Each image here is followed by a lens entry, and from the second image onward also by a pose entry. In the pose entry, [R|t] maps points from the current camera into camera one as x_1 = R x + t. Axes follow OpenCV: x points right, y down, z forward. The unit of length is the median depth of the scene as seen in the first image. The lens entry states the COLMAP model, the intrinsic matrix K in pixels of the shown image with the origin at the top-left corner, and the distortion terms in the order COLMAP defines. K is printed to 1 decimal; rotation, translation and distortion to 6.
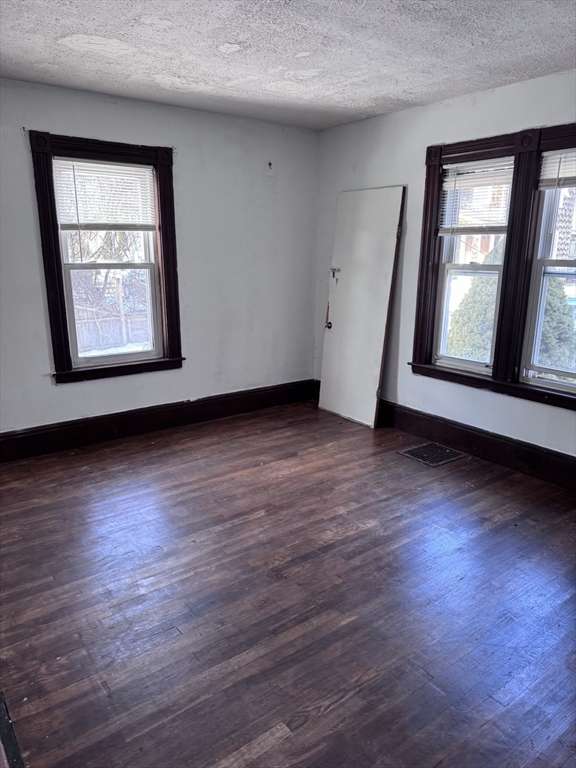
lens RADIAL K [[540.4, 0, 282.1], [0, 540.4, 381.5], [0, 0, 1]] dist [0.013167, -0.030396]
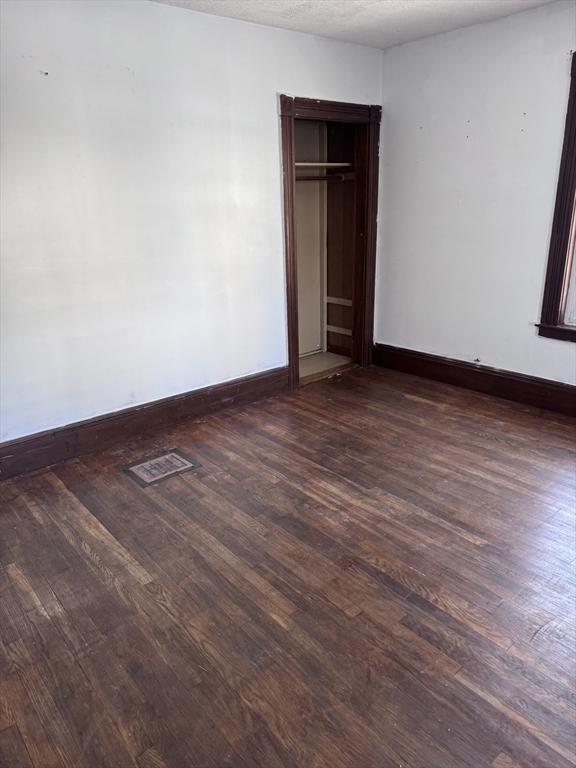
lens RADIAL K [[540.4, 0, 283.3], [0, 540.4, 388.2], [0, 0, 1]] dist [0.013167, -0.030396]
pose [[0.065783, 0.333286, -0.940528, 0.687512], [-0.222200, 0.923796, 0.311816, -0.155337], [0.972779, 0.188473, 0.134826, 0.677866]]
